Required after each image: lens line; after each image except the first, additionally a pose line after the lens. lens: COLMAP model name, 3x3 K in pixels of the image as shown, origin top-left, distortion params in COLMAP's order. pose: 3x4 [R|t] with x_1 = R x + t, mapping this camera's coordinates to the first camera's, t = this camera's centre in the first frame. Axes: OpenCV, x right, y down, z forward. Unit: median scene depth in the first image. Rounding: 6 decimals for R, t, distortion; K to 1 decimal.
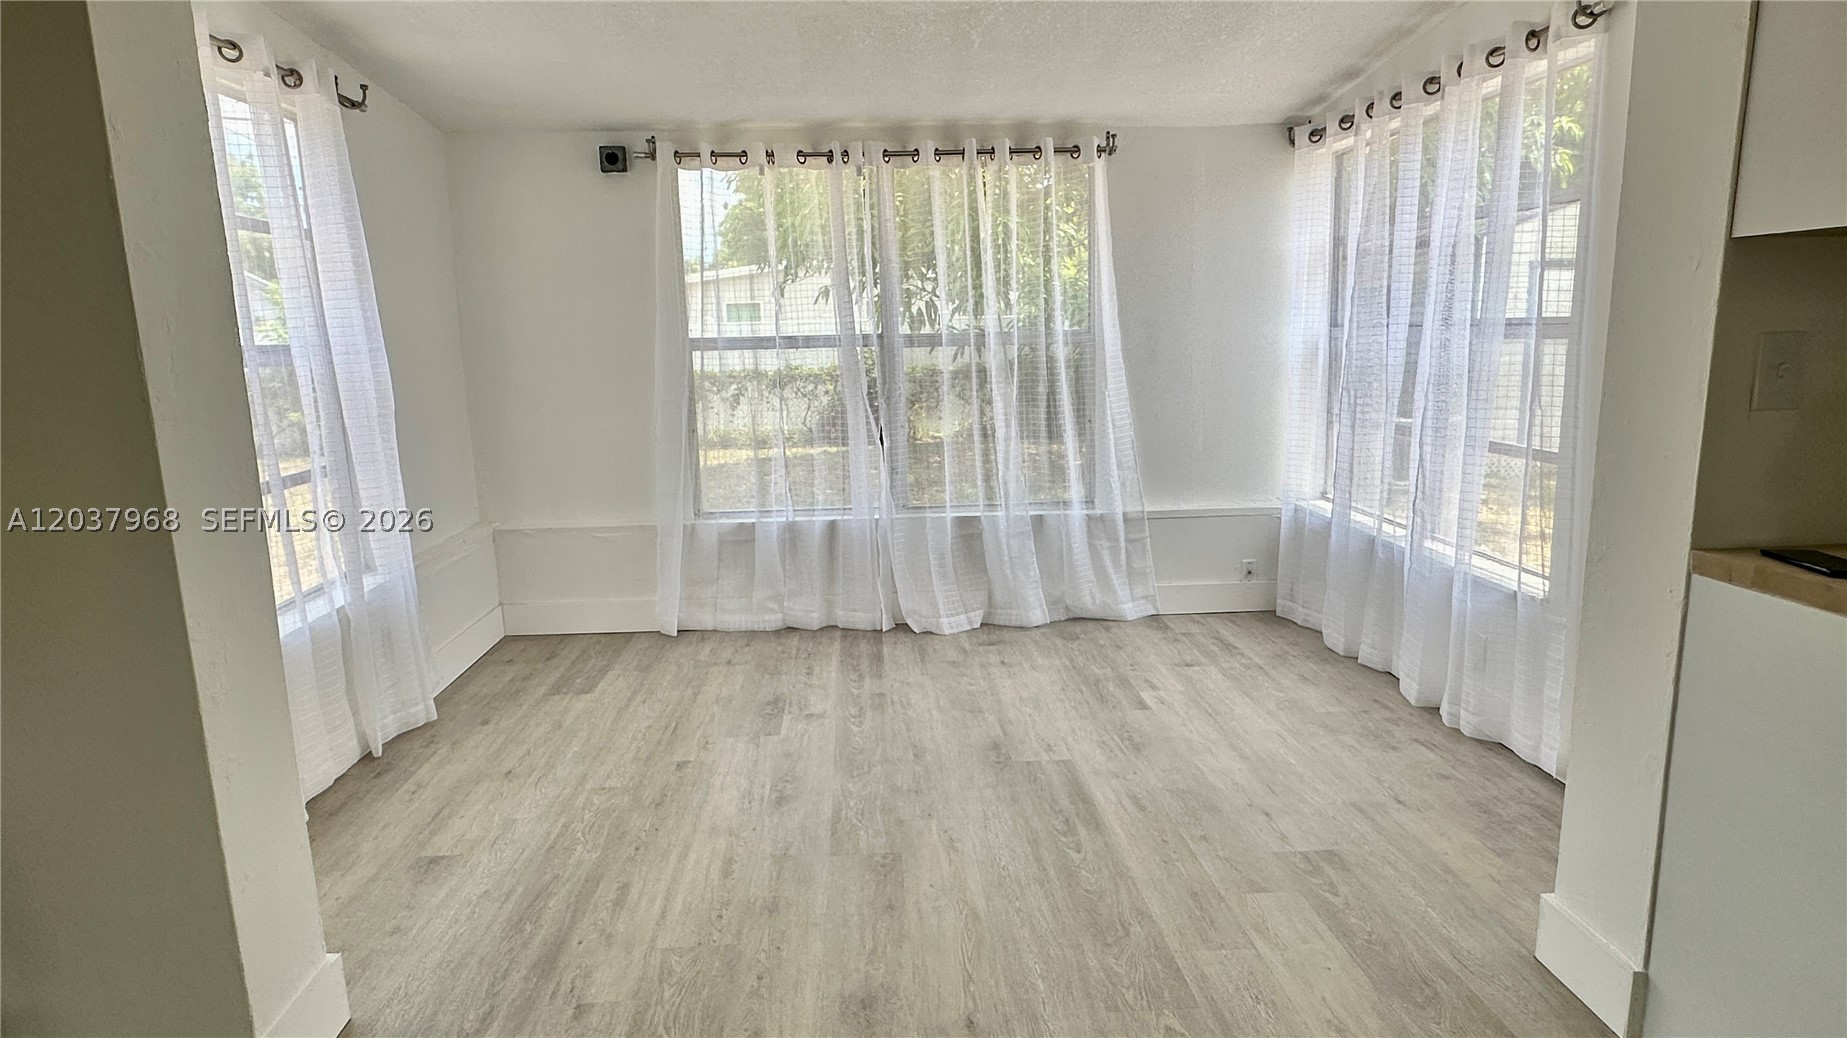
lens RADIAL K [[1047.2, 0, 920.9], [0, 1047.2, 518.7], [0, 0, 1]] dist [0.006714, -0.000391]
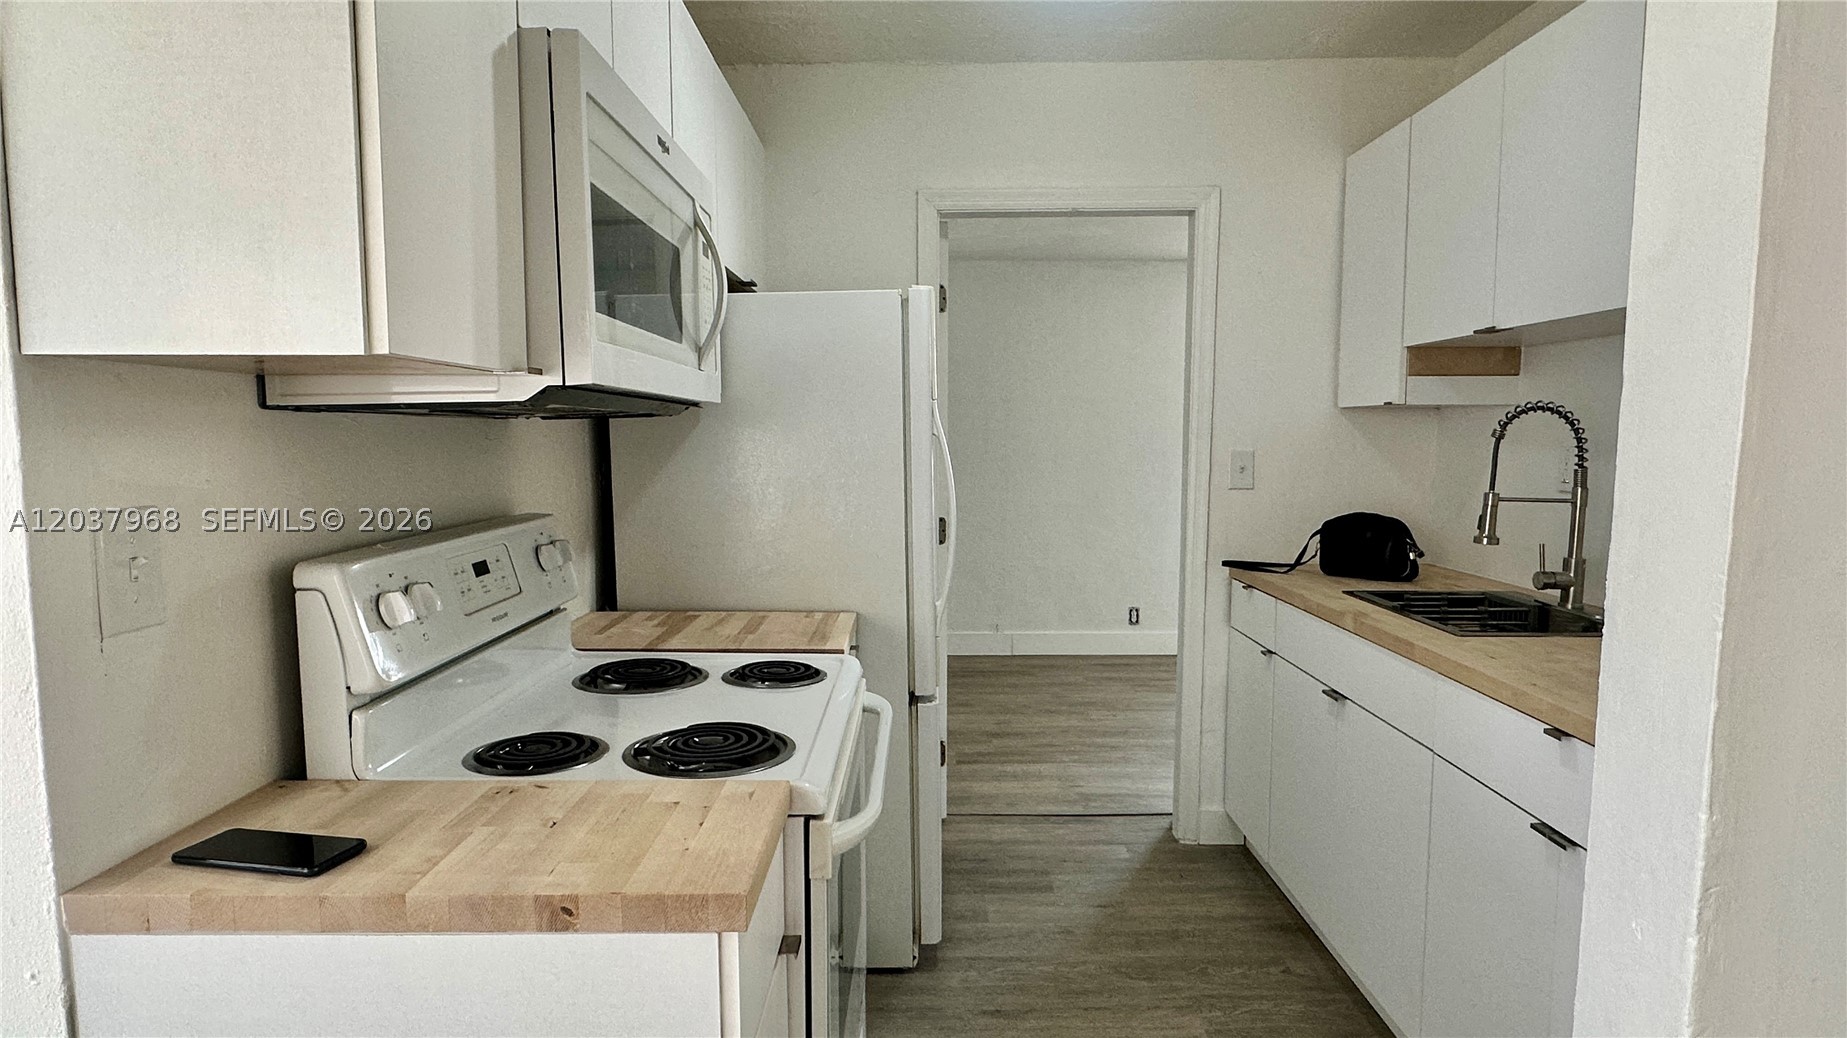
lens RADIAL K [[1047.2, 0, 914.3], [0, 1047.2, 514.7], [0, 0, 1]] dist [0.006714, -0.000391]
pose [[0.075678, -0.065019, 0.995010, 0.083569], [0.175613, 0.983143, 0.050886, -0.045847], [-0.981546, 0.170886, 0.085820, 0.178022]]
